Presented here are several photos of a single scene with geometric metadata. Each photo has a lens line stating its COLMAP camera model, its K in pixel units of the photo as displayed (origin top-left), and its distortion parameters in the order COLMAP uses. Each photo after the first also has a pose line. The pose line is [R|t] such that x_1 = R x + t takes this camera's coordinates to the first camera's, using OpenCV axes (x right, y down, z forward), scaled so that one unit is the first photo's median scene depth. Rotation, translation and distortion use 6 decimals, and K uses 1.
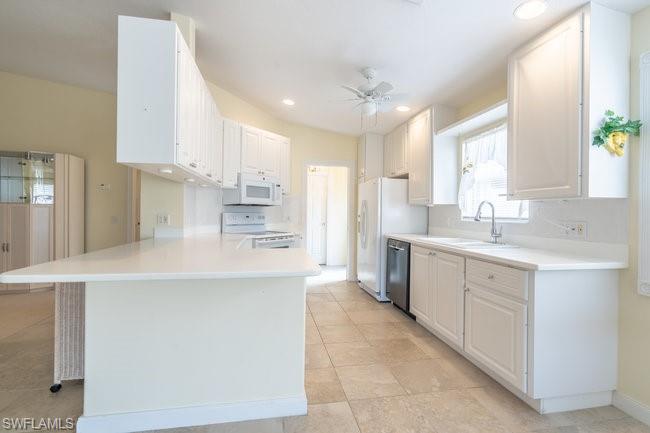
lens RADIAL K [[300.1, 0, 322.9], [0, 300.1, 214.5], [0, 0, 1]] dist [-0.000461, 0.000527]
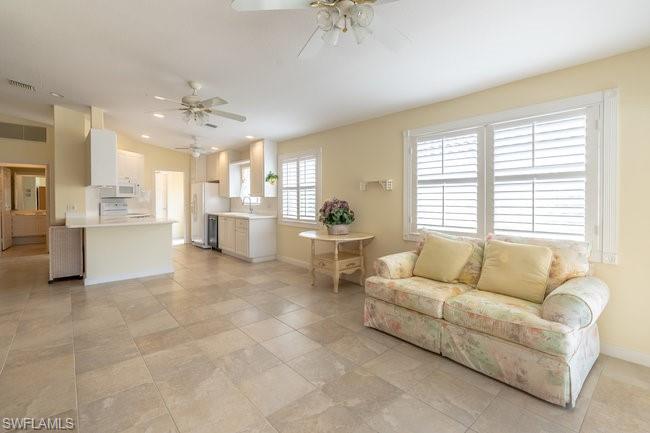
lens RADIAL K [[296.8, 0, 319.0], [0, 296.8, 202.3], [0, 0, 1]] dist [-0.001625, 0.000049]
pose [[0.864457, -0.019231, 0.502338, -0.122634], [0.014272, 0.999804, 0.013715, -0.014748], [-0.502504, -0.004687, 0.864562, -0.998922]]
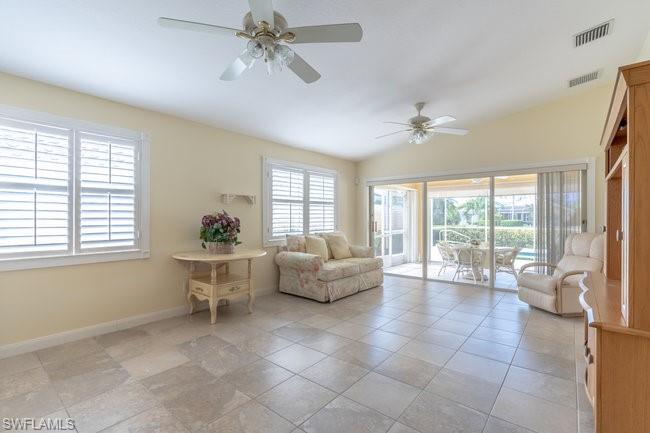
lens RADIAL K [[300.1, 0, 322.9], [0, 300.1, 214.5], [0, 0, 1]] dist [-0.000461, 0.000527]
pose [[-0.639209, -0.009593, 0.768973, -0.449634], [-0.007379, 0.999953, 0.006341, -0.011704], [-0.768998, -0.001621, -0.639250, 0.287885]]
